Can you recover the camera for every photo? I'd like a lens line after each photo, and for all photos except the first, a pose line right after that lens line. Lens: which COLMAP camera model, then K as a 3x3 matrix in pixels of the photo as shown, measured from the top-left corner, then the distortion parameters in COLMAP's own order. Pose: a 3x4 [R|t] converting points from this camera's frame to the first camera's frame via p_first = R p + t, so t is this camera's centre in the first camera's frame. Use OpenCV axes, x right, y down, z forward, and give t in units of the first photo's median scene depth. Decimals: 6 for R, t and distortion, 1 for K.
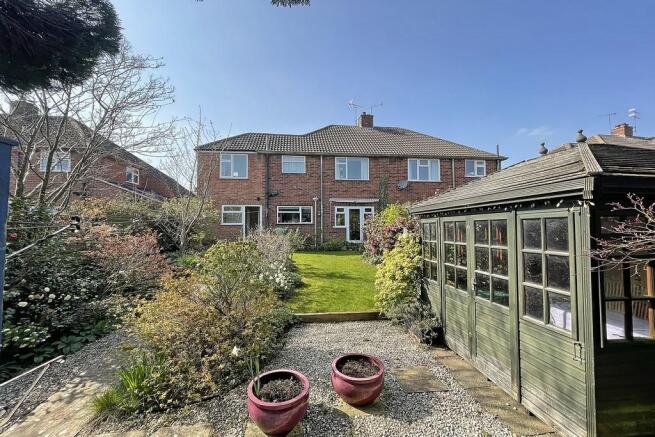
lens RADIAL K [[259.7, 0, 323.7], [0, 259.7, 232.8], [0, 0, 1]] dist [-0.000116, -0.000062]
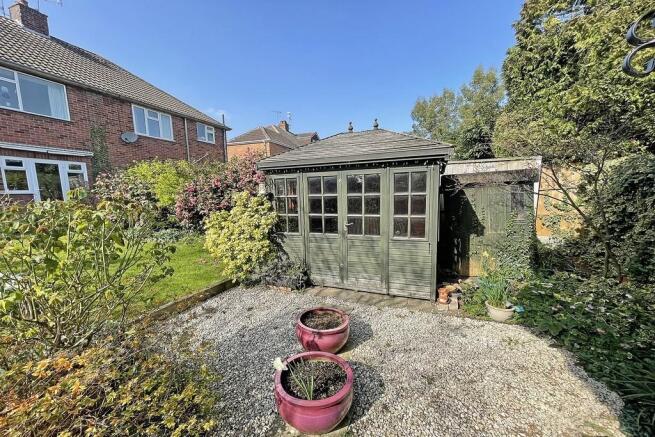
lens RADIAL K [[259.7, 0, 323.7], [0, 259.7, 232.8], [0, 0, 1]] dist [-0.000116, -0.000062]
pose [[0.491958, -0.137948, 0.859621, -0.403947], [0.033919, 0.989655, 0.139404, 0.034071], [-0.869958, -0.039424, 0.491548, 0.319115]]
